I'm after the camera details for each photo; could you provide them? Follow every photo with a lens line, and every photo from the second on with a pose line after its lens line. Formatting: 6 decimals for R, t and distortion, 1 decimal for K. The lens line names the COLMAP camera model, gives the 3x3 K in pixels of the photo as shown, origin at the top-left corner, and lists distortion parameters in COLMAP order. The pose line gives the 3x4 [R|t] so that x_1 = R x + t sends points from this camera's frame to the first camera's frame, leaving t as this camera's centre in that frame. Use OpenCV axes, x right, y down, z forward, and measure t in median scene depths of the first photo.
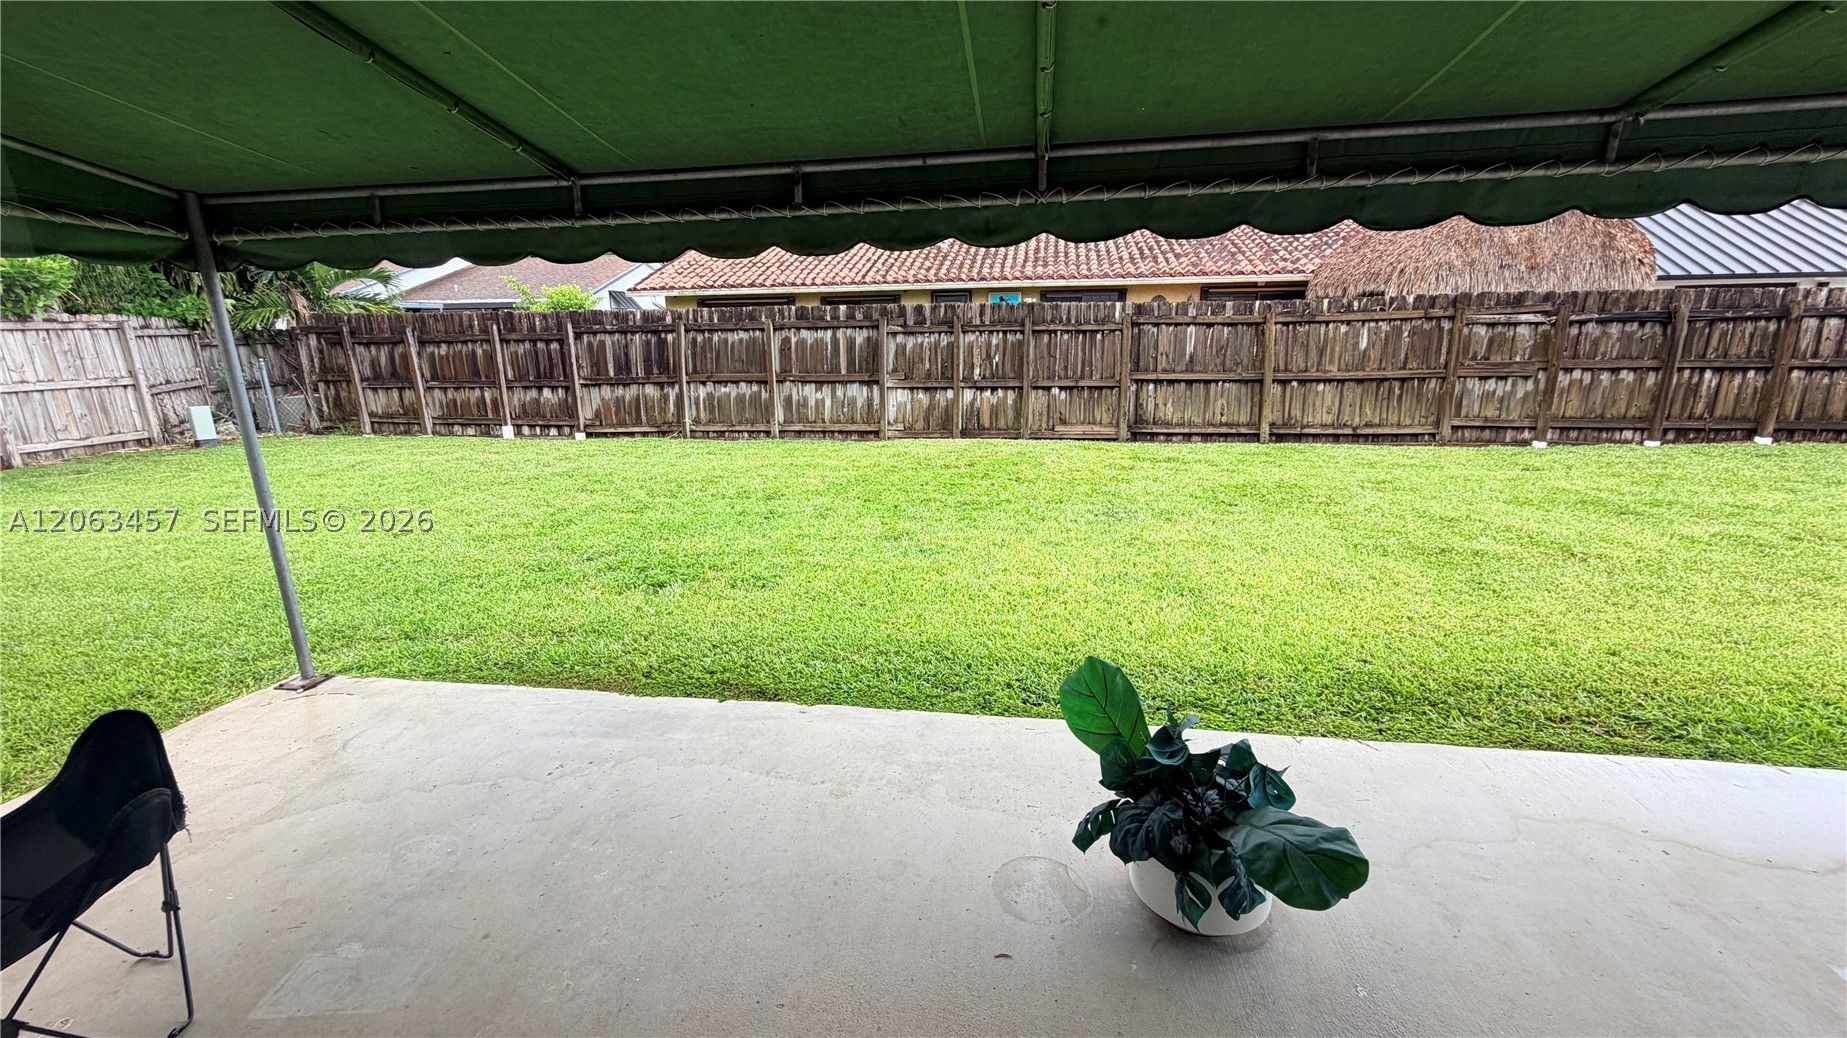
lens RADIAL K [[734.2, 0, 923.5], [0, 734.2, 519.0], [0, 0, 1]] dist [0.000981, 0.000192]
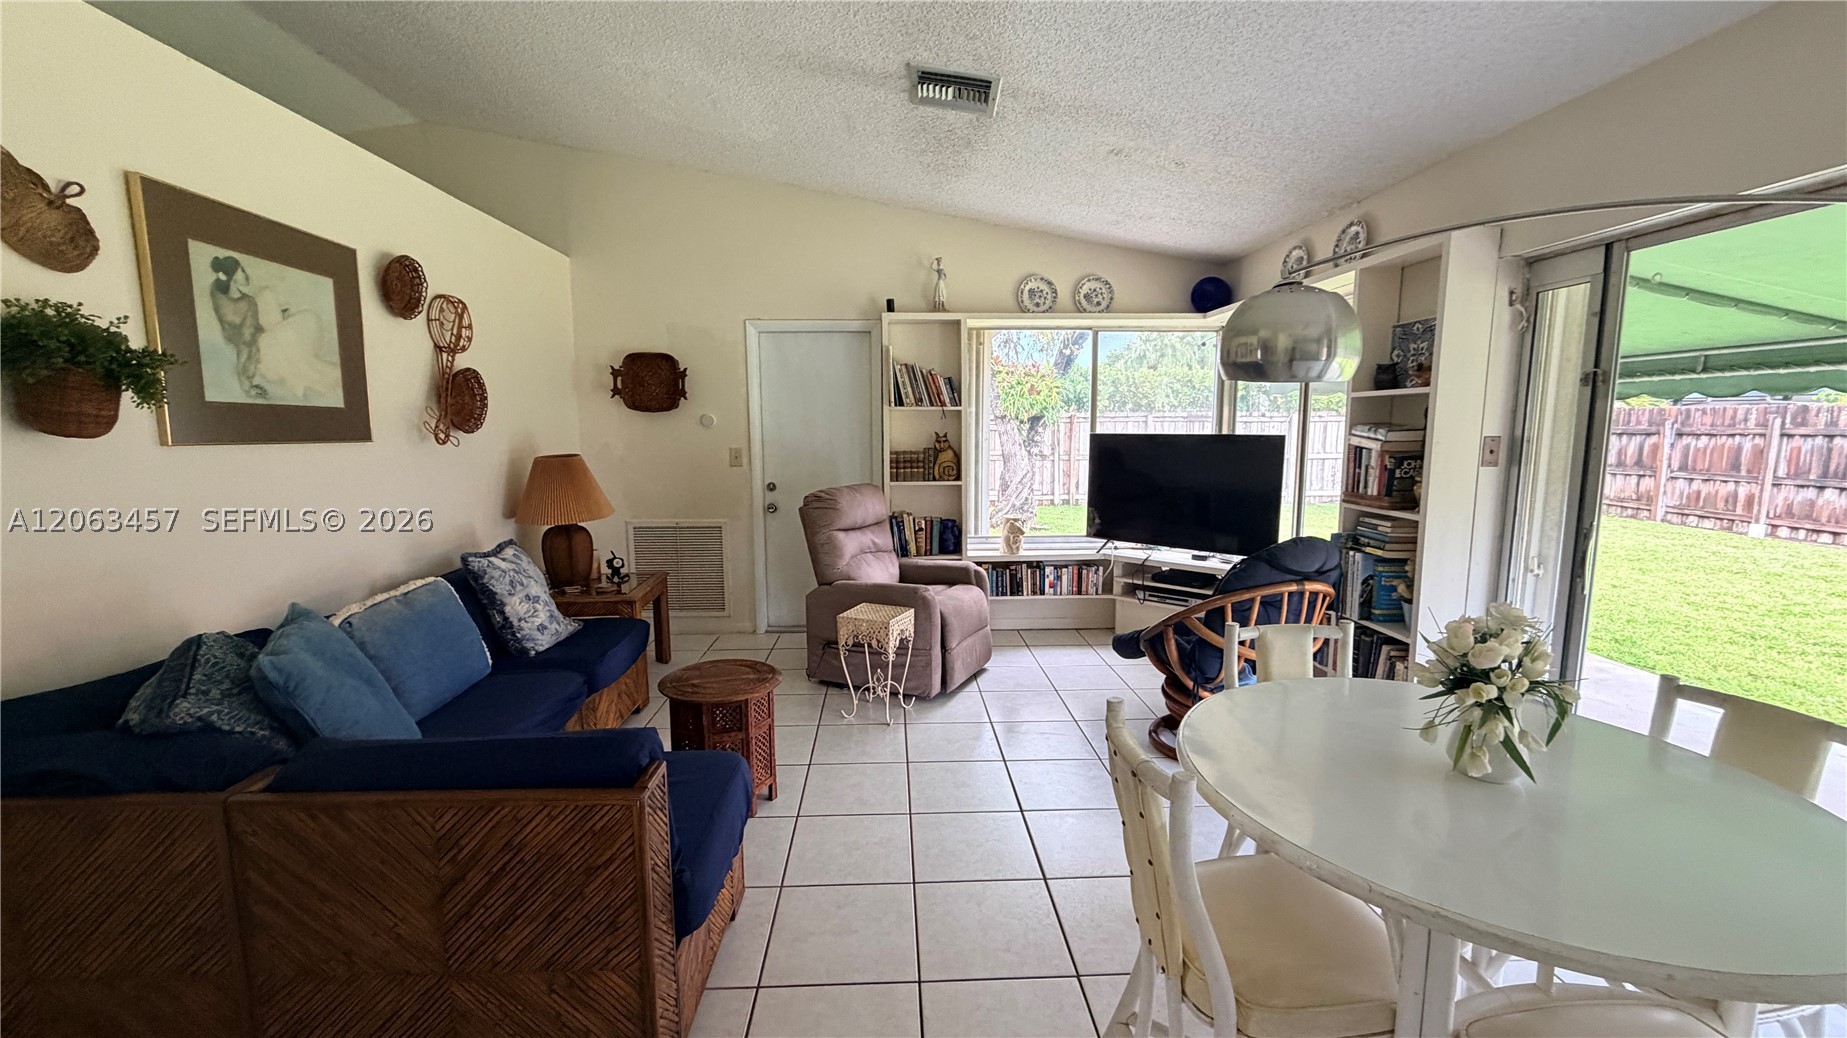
lens RADIAL K [[732.9, 0, 920.4], [0, 732.9, 517.5], [0, 0, 1]] dist [-0.001248, 0.000140]
pose [[0.193996, 0.139537, -0.971028, 0.129318], [-0.246585, 0.964988, 0.089405, 0.044686], [0.949506, 0.222097, 0.221611, -0.220882]]
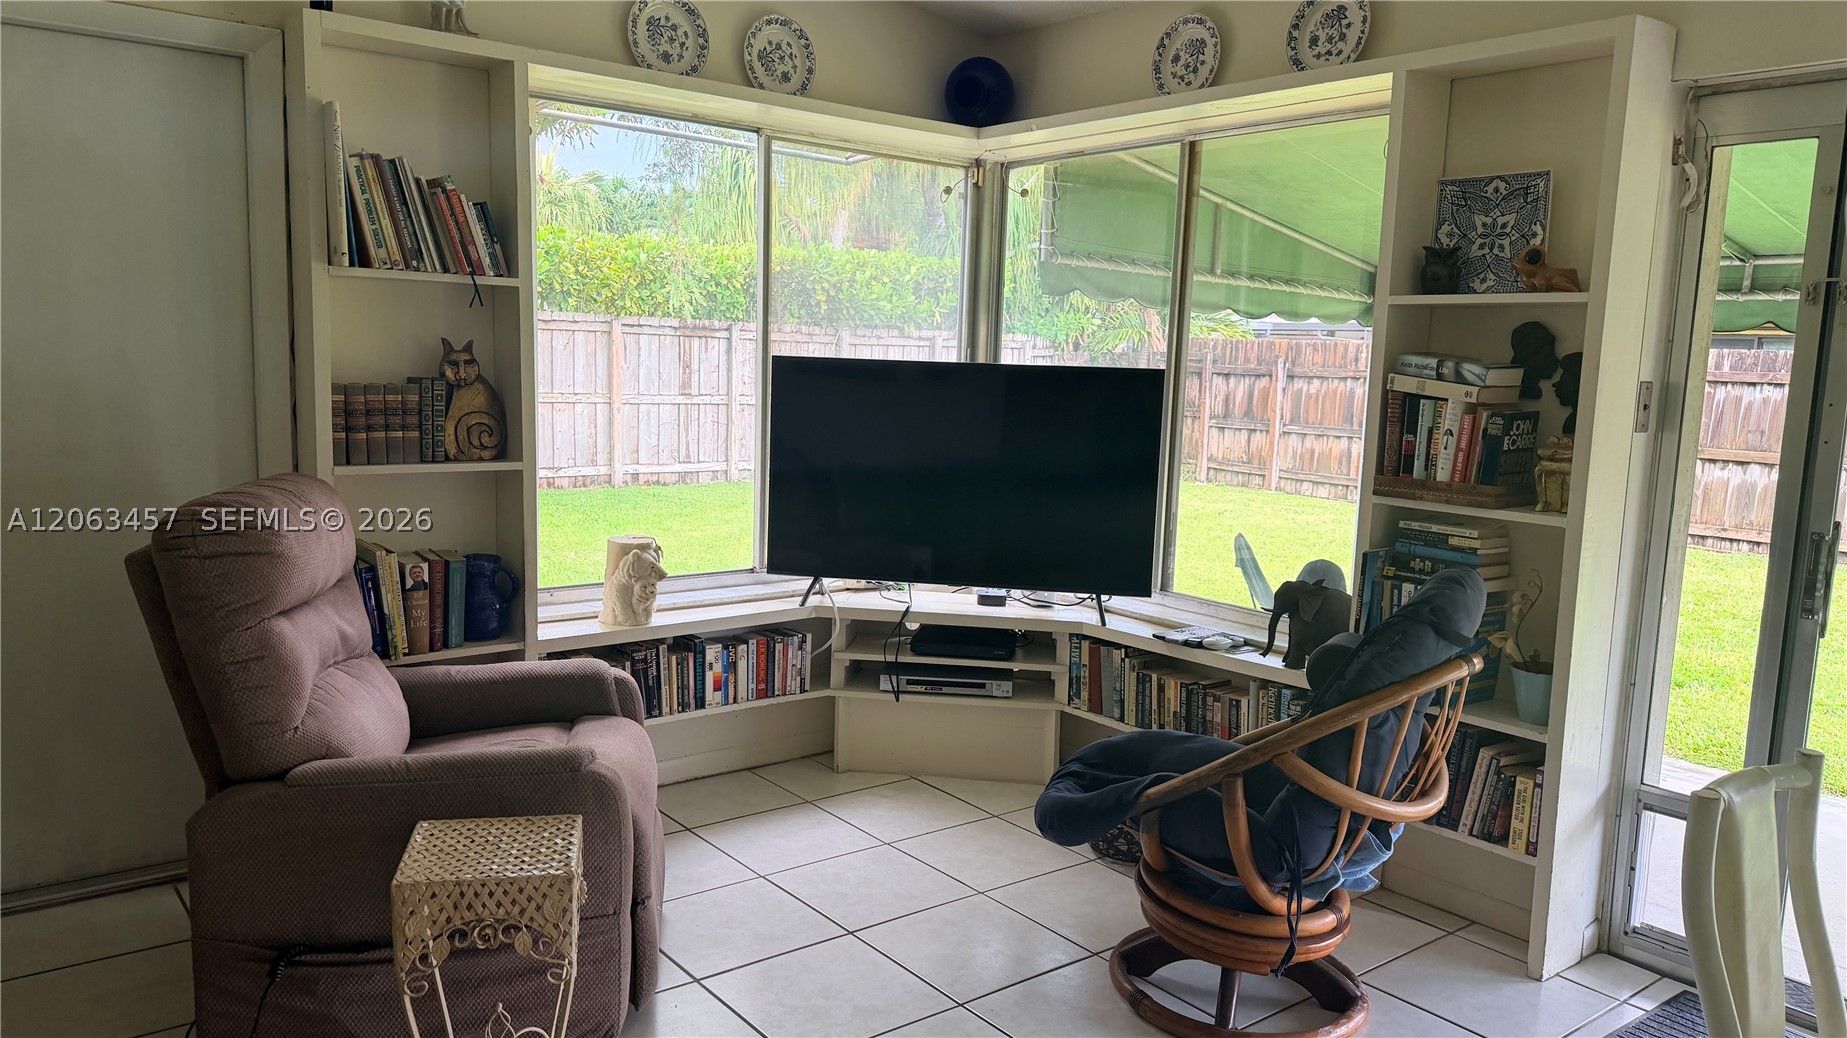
lens RADIAL K [[1289.5, 0, 926.3], [0, 1289.5, 522.0], [0, 0, 1]] dist [0.118226, -0.171570]
pose [[0.729133, 0.131159, -0.671686, -0.000340], [-0.217262, 0.975055, -0.045446, 0.063796], [0.648970, 0.179068, 0.739441, -0.273319]]
